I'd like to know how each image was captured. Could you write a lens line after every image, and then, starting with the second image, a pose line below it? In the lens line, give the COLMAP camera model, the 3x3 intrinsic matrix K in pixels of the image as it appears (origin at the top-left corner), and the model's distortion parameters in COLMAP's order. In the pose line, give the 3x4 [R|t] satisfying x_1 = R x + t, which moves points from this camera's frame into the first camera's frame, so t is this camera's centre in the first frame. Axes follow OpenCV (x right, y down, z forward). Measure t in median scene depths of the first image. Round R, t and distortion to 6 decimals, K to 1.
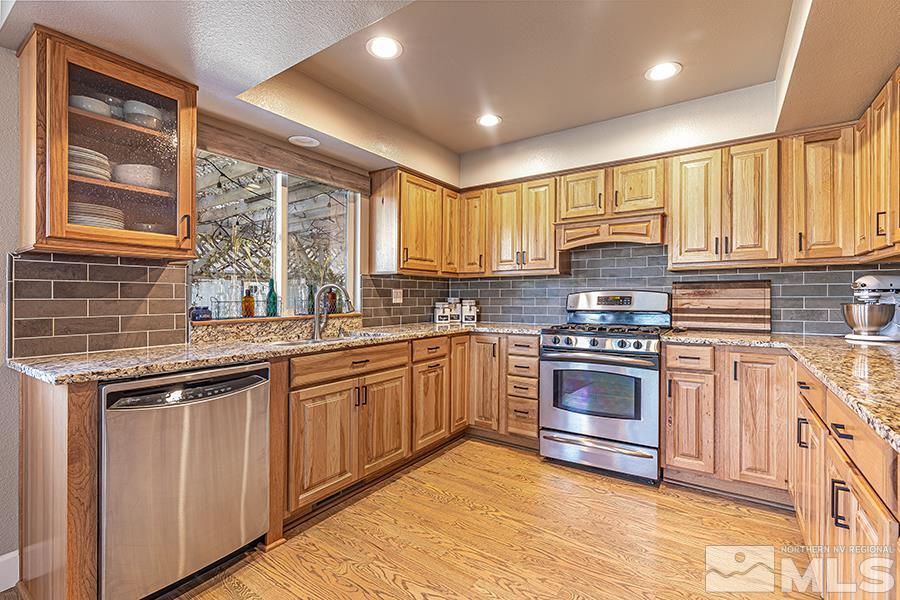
lens RADIAL K [[410.5, 0, 444.0], [0, 410.5, 290.8], [0, 0, 1]] dist [-0.000296, 0.000021]
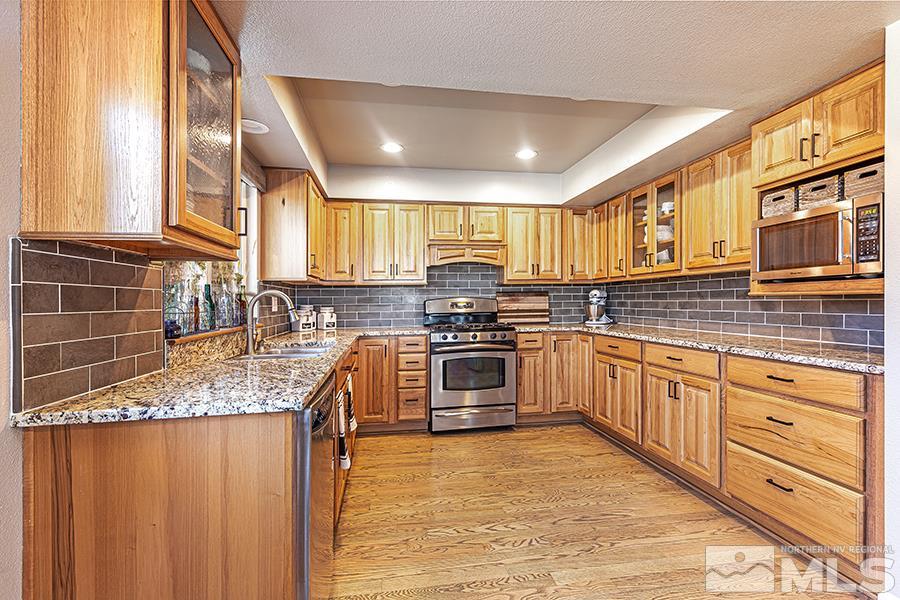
lens RADIAL K [[408.9, 0, 450.0], [0, 408.9, 300.0], [0, 0, 1]] dist [0.000037, 0.000068]
pose [[0.724296, -0.004950, 0.689471, -0.594261], [0.000595, 0.999978, 0.006555, -0.002345], [-0.689489, -0.004337, 0.724283, 0.076760]]
